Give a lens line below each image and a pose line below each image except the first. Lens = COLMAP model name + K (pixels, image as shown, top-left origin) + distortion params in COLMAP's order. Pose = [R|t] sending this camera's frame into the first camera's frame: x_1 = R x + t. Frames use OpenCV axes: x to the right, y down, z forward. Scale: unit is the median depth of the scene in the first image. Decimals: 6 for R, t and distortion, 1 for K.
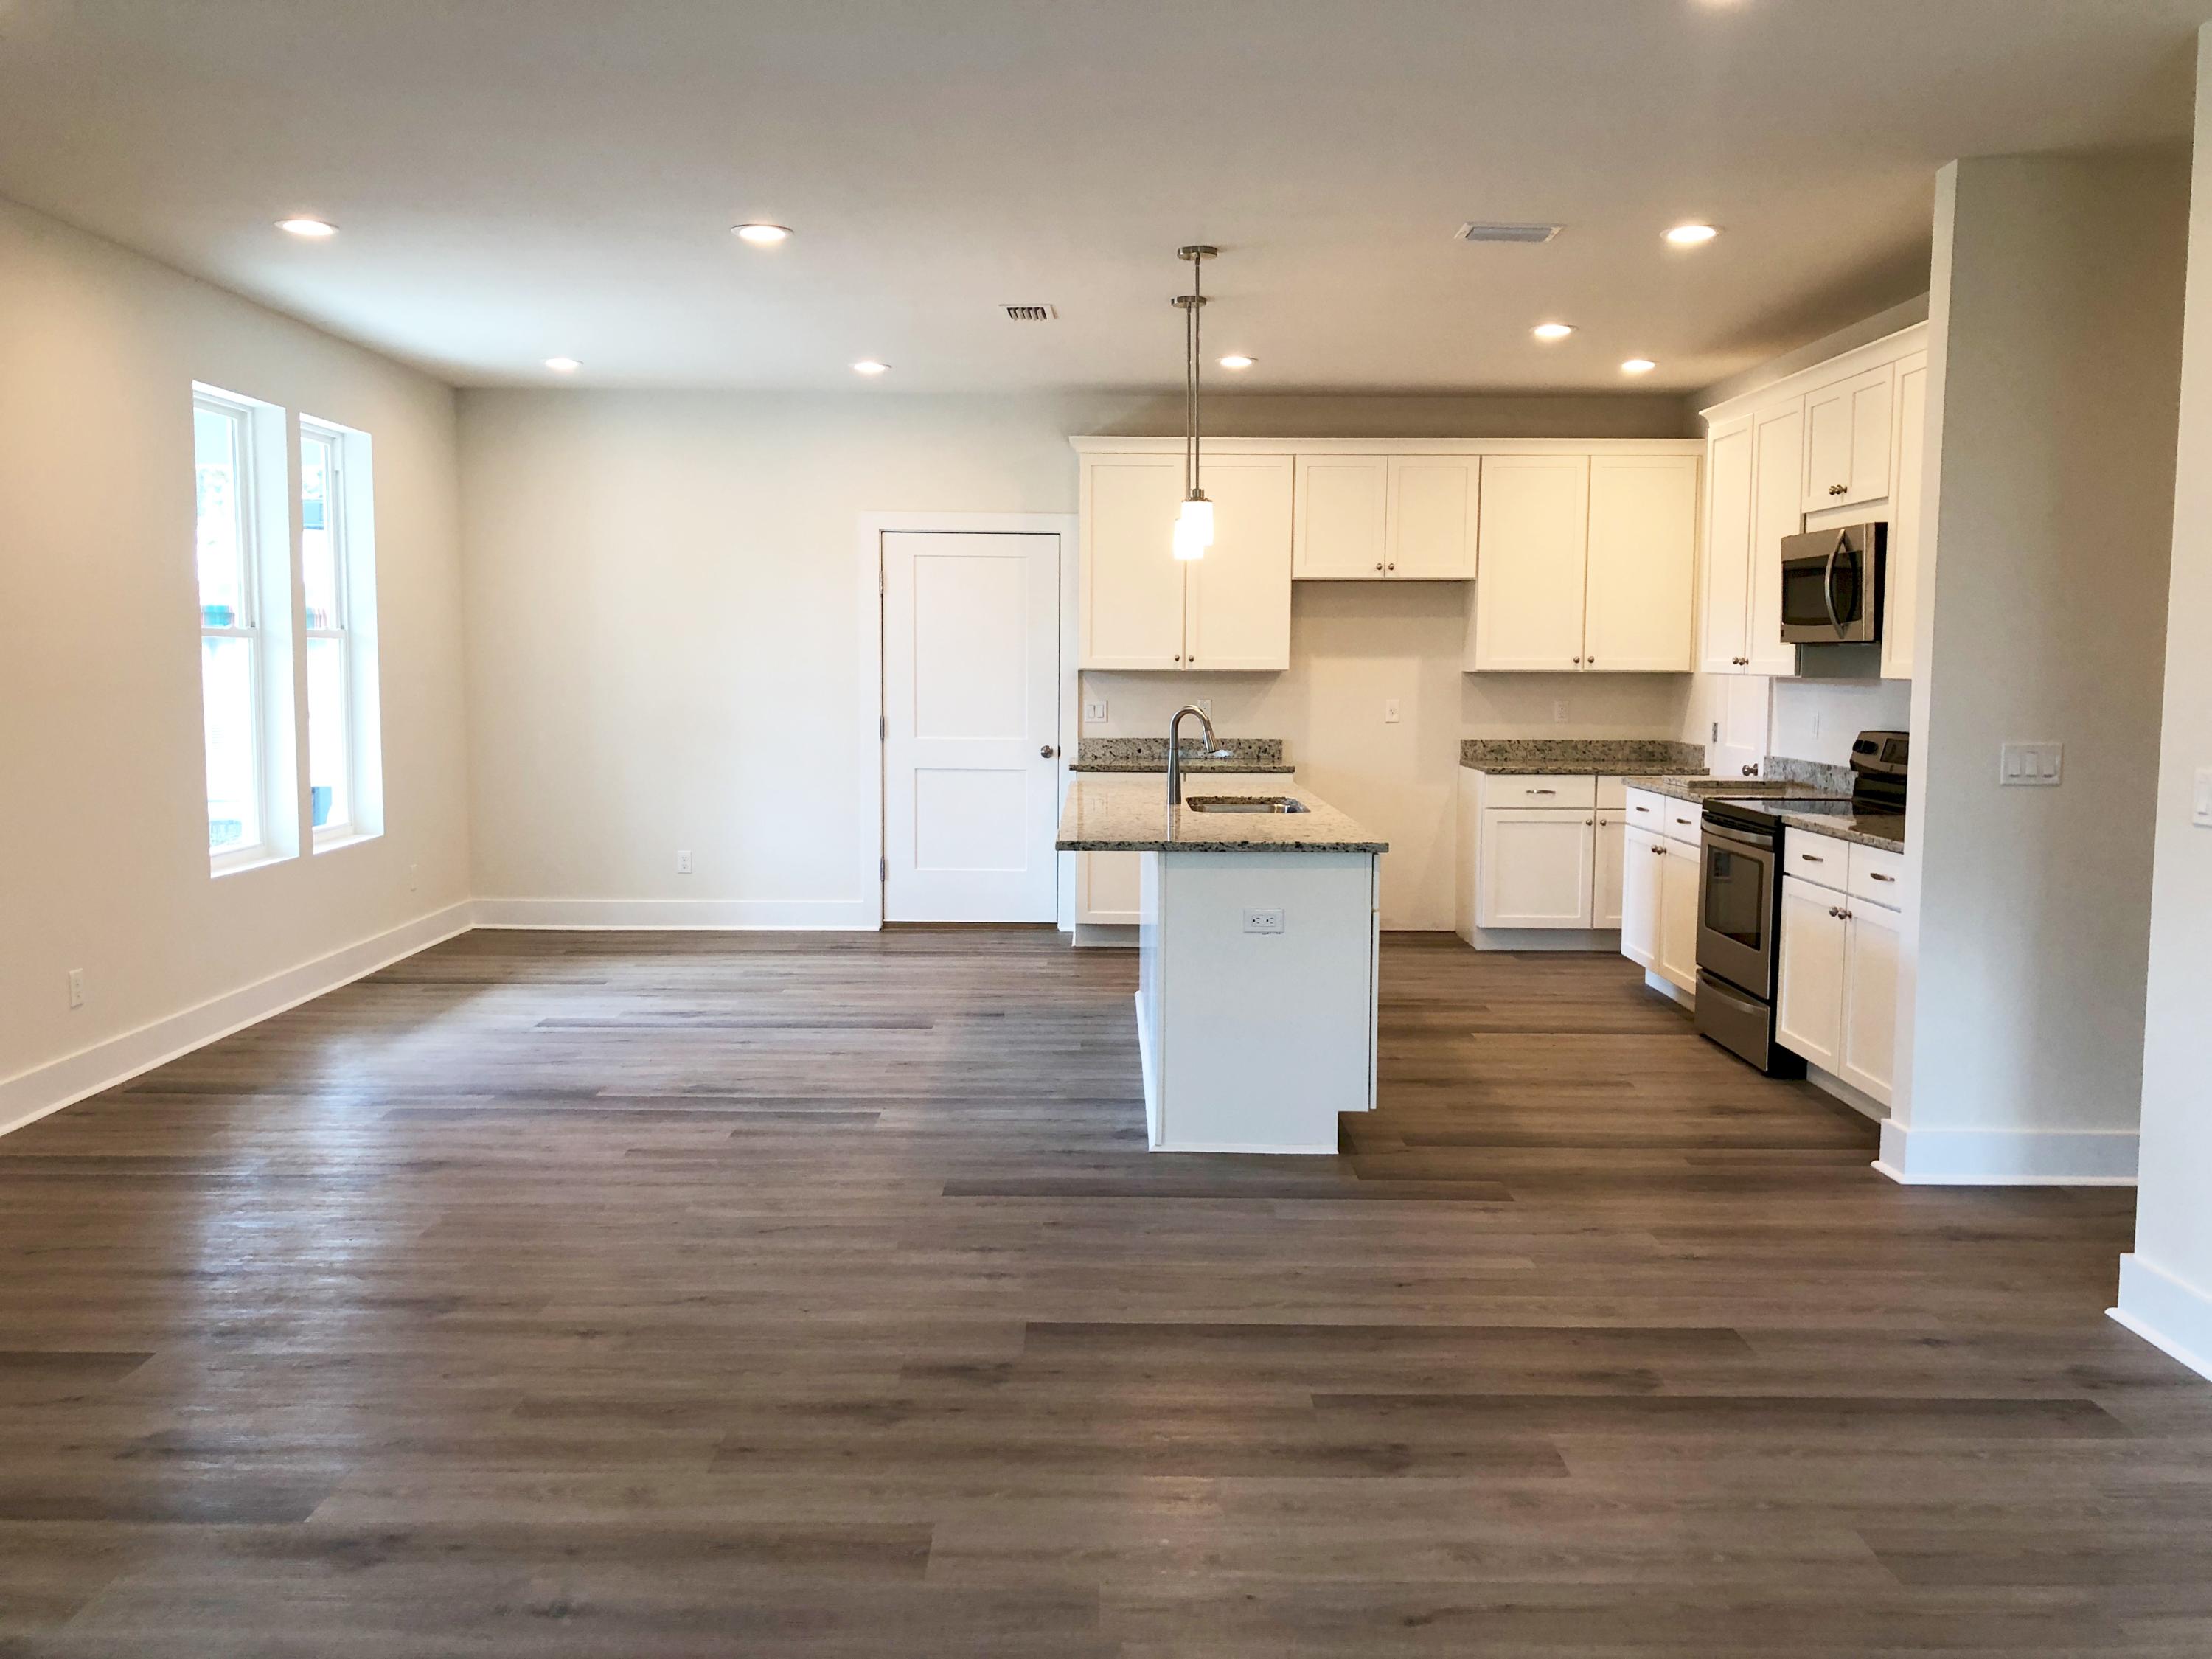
lens RADIAL K [[1799.9, 0, 1106.0], [0, 1799.9, 829.5], [0, 0, 1]] dist [0.065231, -0.089581]
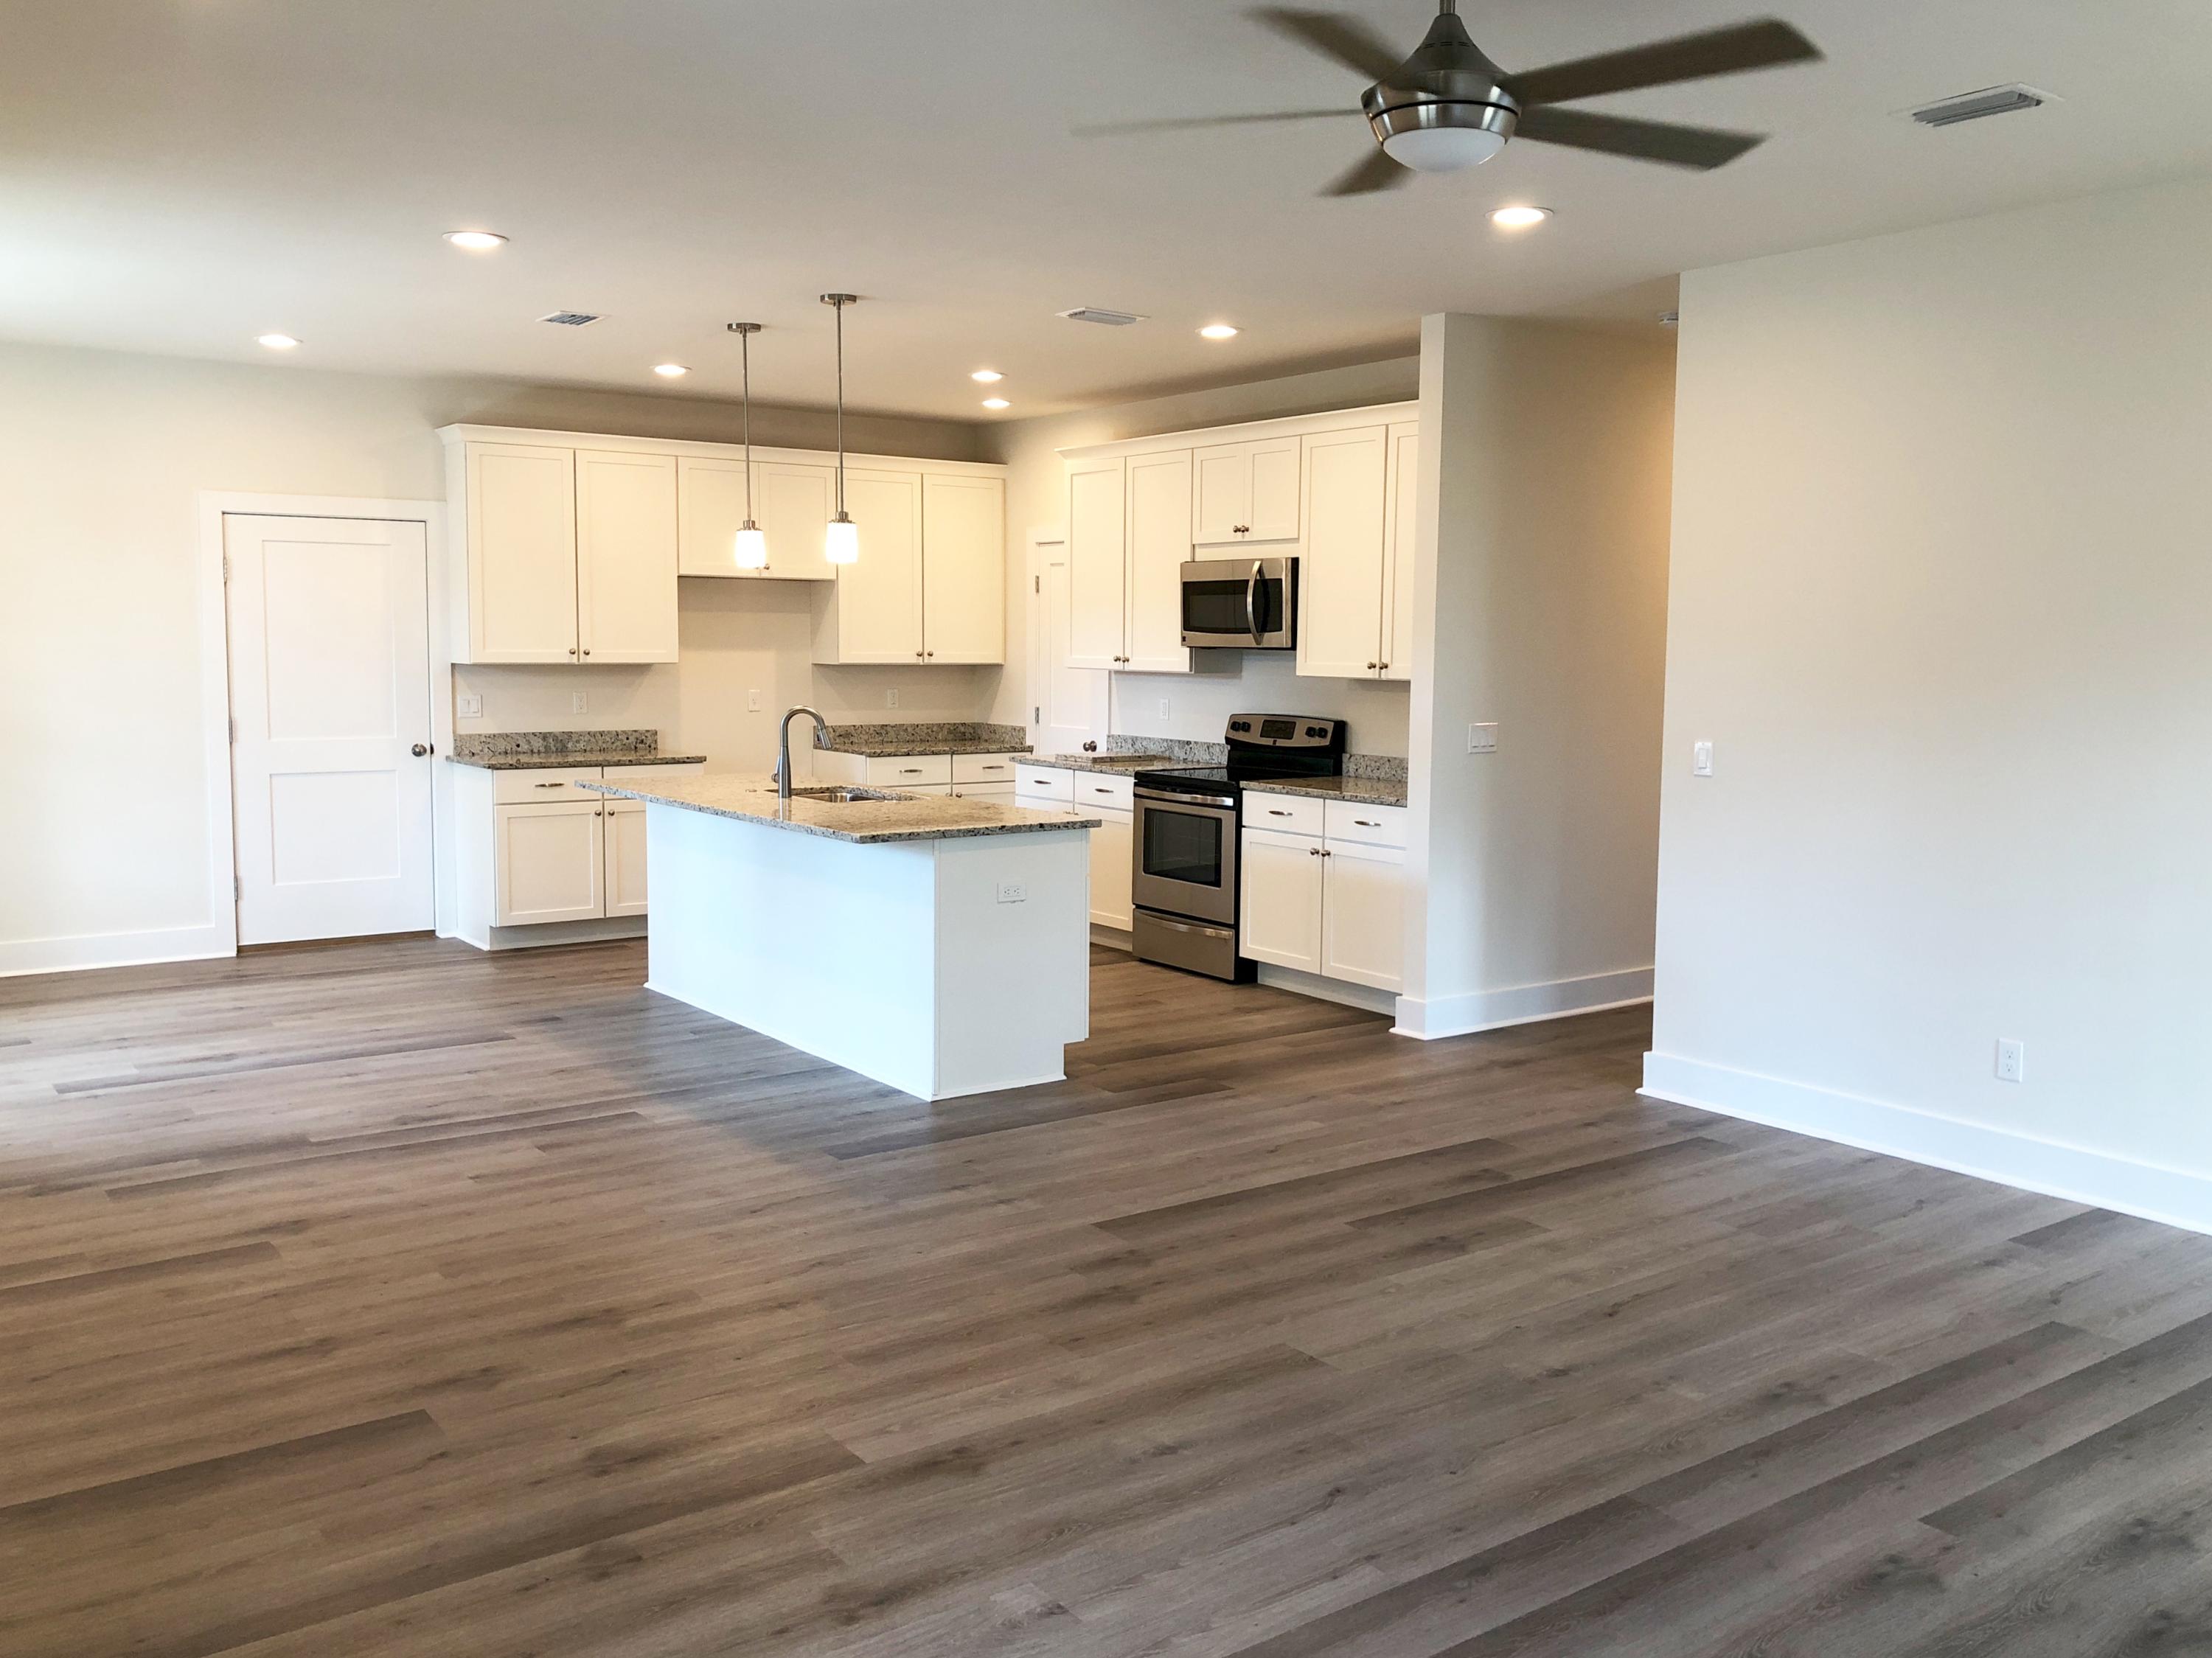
lens RADIAL K [[1843.2, 0, 1106.0], [0, 1843.2, 829.0], [0, 0, 1]] dist [0.142330, -0.393161]
pose [[0.810063, -0.061633, 0.583094, -0.480574], [0.052733, 0.998088, 0.032239, -0.021947], [-0.583967, 0.004633, 0.811765, -0.016391]]
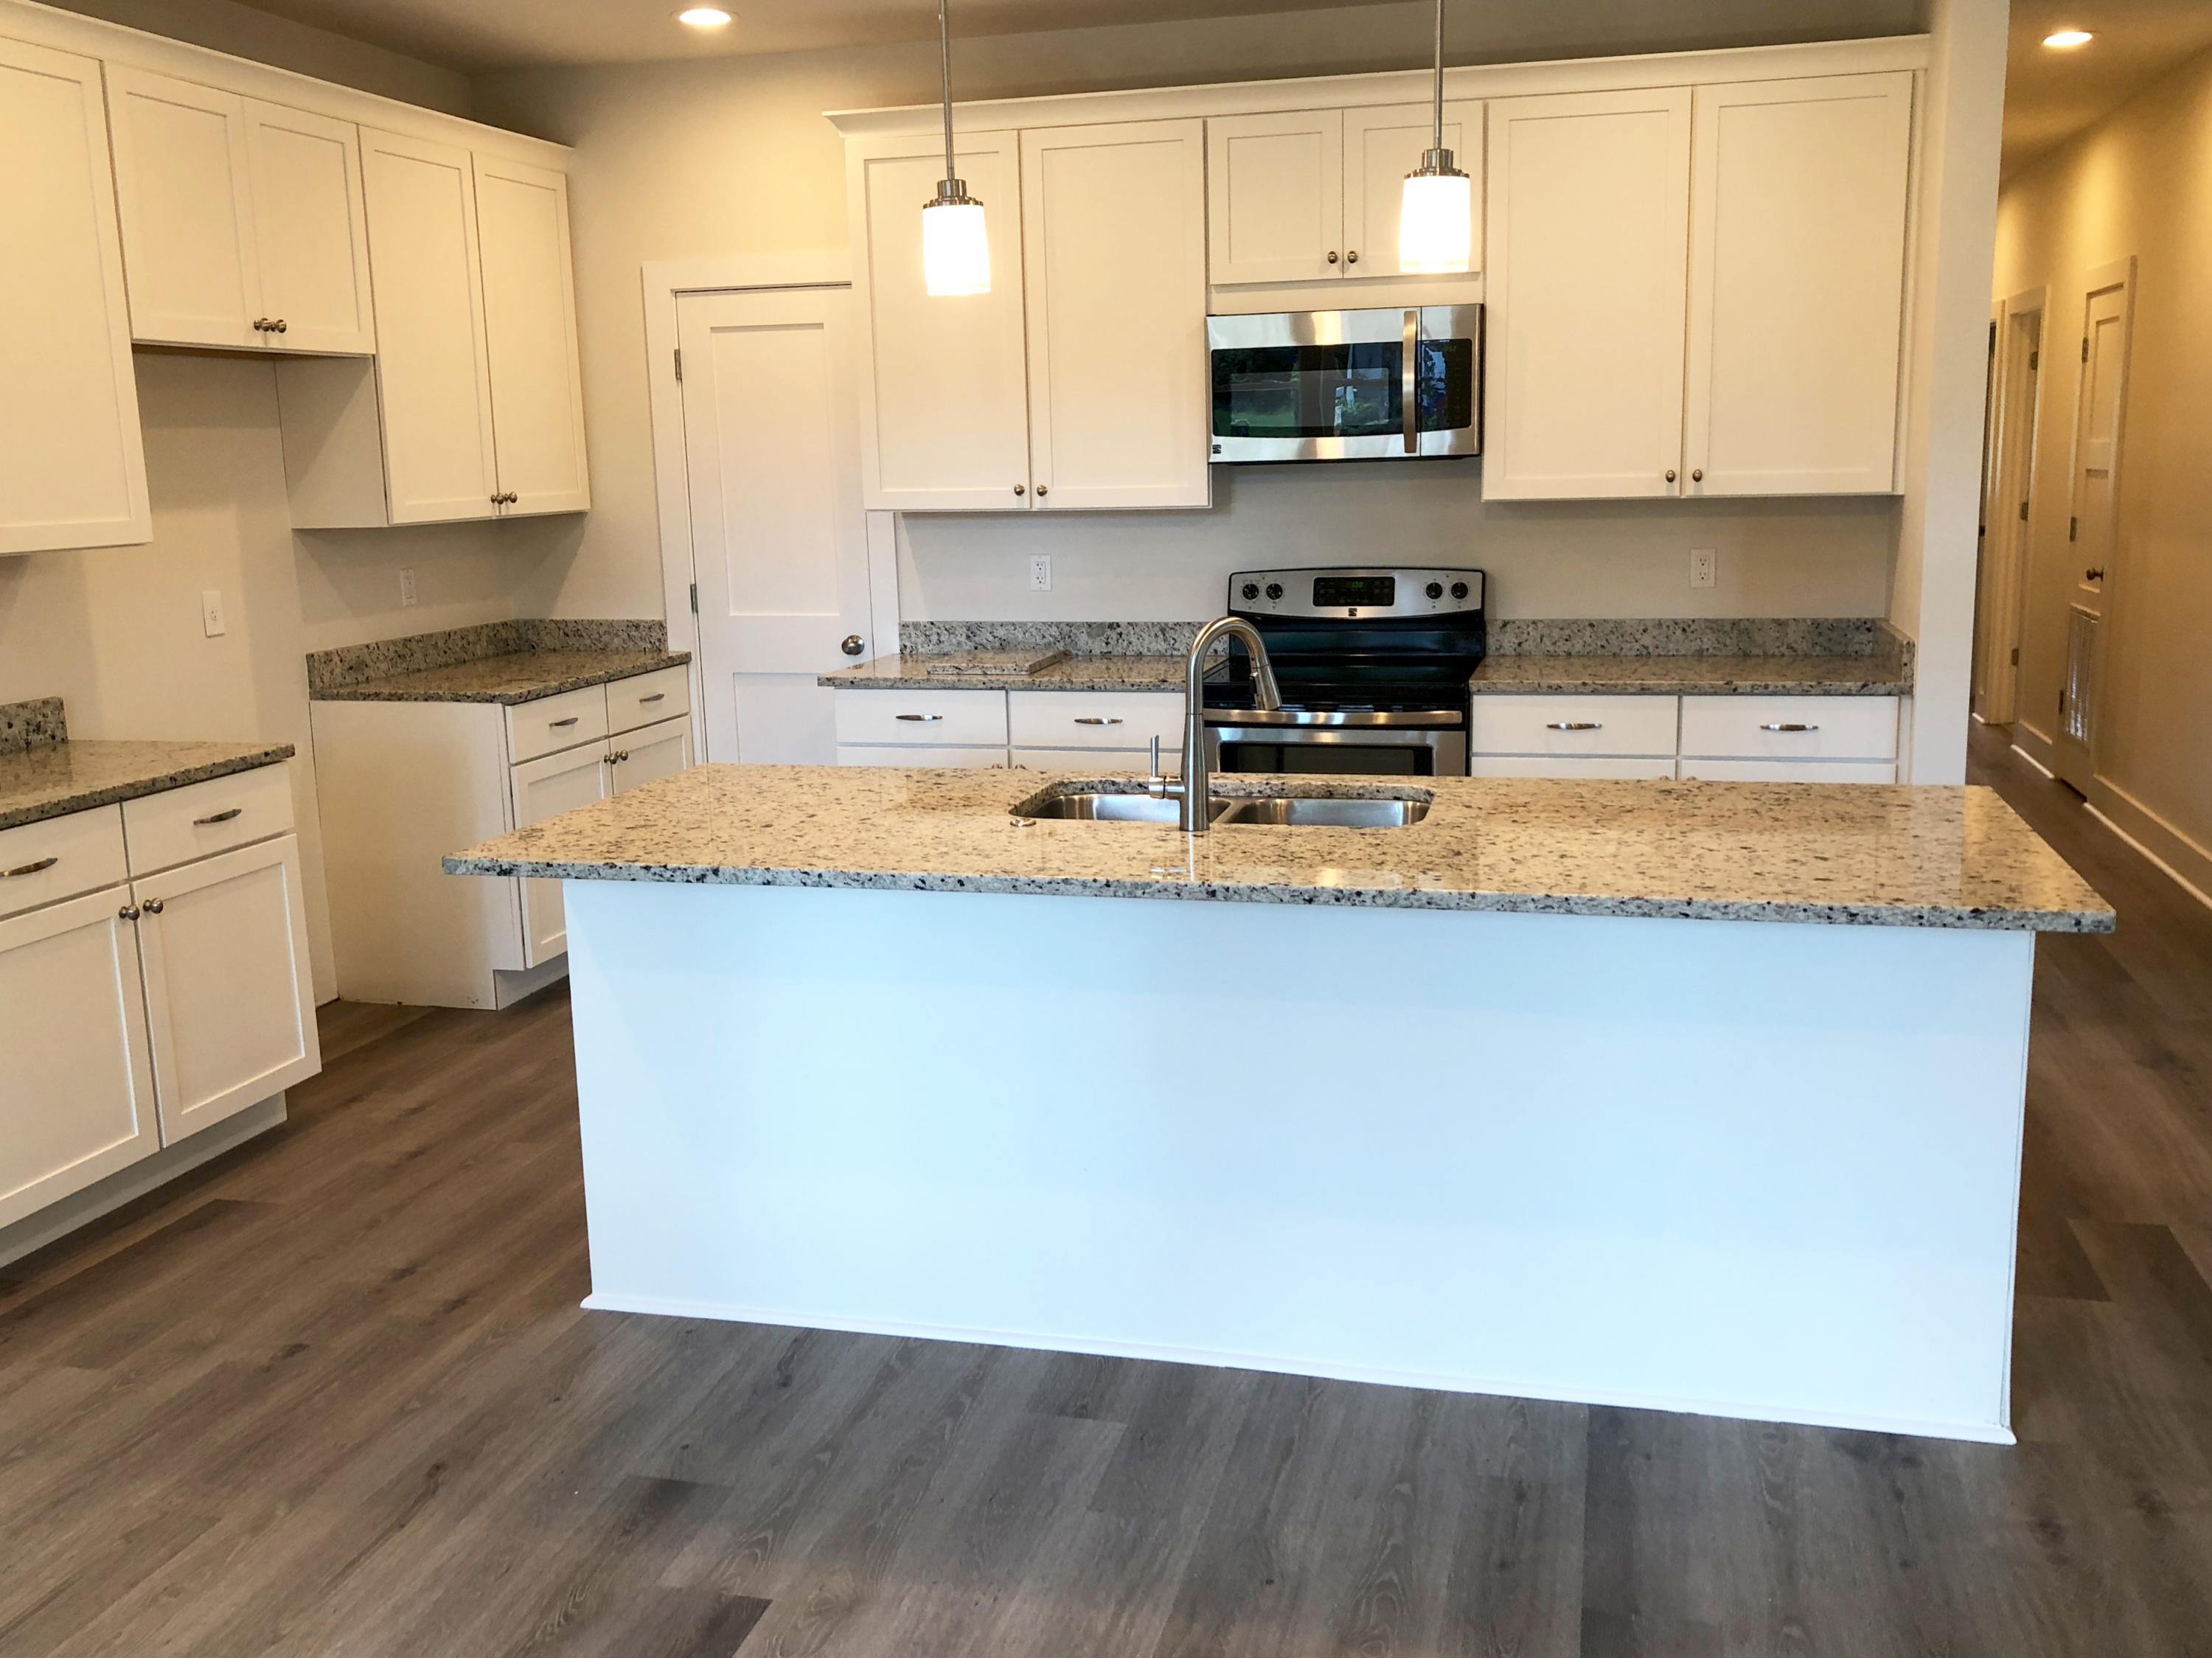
lens RADIAL K [[1949.4, 0, 1107.9], [0, 1949.4, 801.4], [0, 0, 1]] dist [0.019134, -0.001386]
pose [[0.243660, -0.187088, 0.951645, -0.476847], [0.116960, 0.979725, 0.162662, -0.112740], [-0.962783, 0.071670, 0.260601, 0.940114]]
